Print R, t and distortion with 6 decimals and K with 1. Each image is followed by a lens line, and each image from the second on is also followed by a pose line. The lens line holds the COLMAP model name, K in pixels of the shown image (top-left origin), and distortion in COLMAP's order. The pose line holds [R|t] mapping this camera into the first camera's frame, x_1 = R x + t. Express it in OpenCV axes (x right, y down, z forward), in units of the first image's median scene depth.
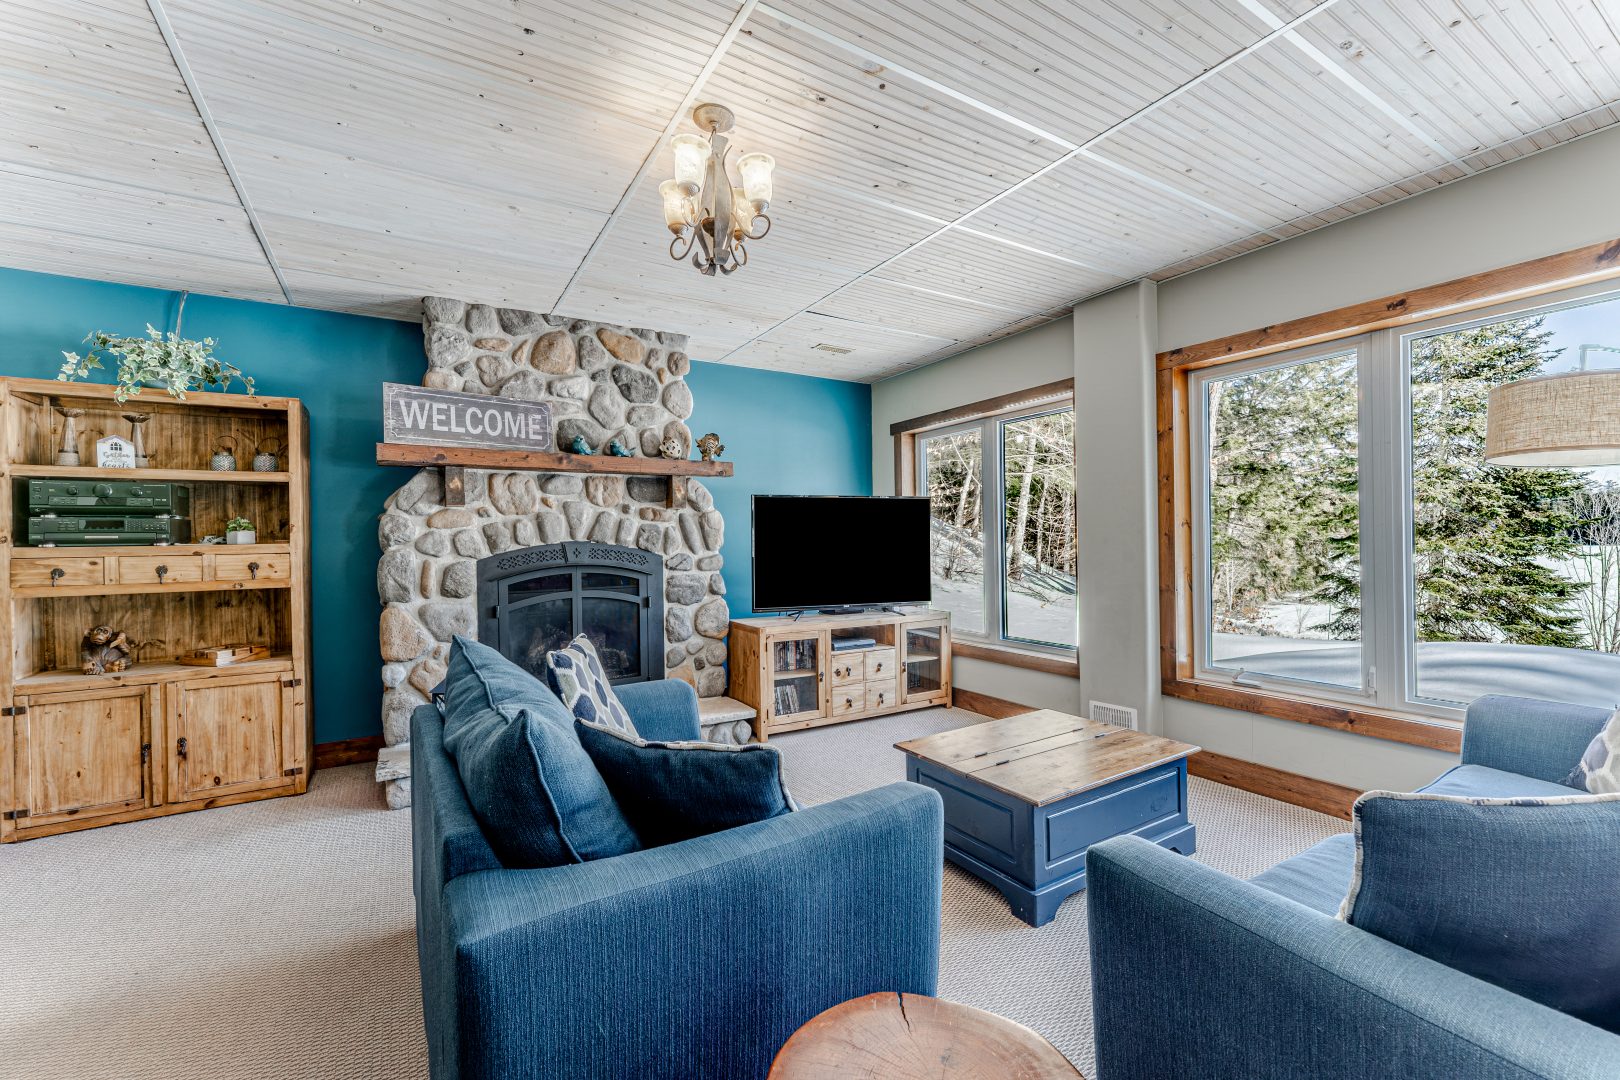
lens RADIAL K [[652.9, 0, 808.0], [0, 652.9, 538.7], [0, 0, 1]] dist [-0.000862, -0.000049]
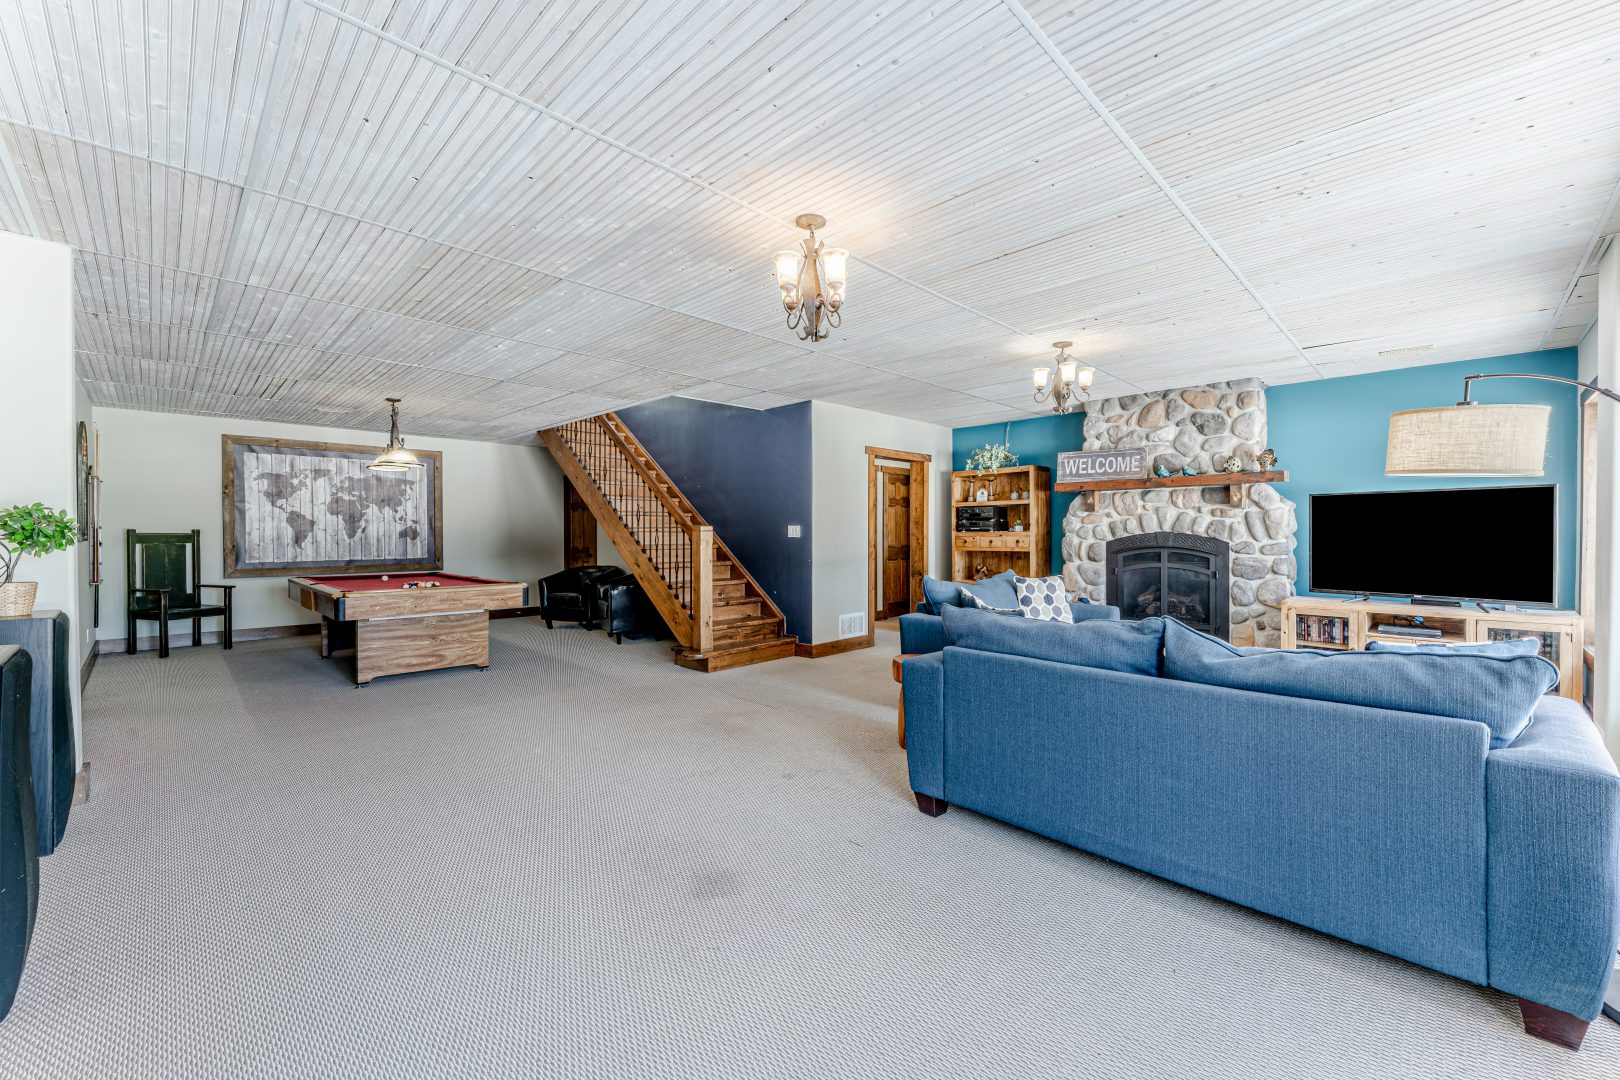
lens RADIAL K [[652.9, 0, 809.7], [0, 652.9, 536.4], [0, 0, 1]] dist [-0.000862, -0.000049]
pose [[0.247382, 0.017111, -0.968767, 0.965219], [0.002065, 0.999832, 0.018187, -0.014745], [0.968916, -0.006500, 0.247305, -0.221186]]
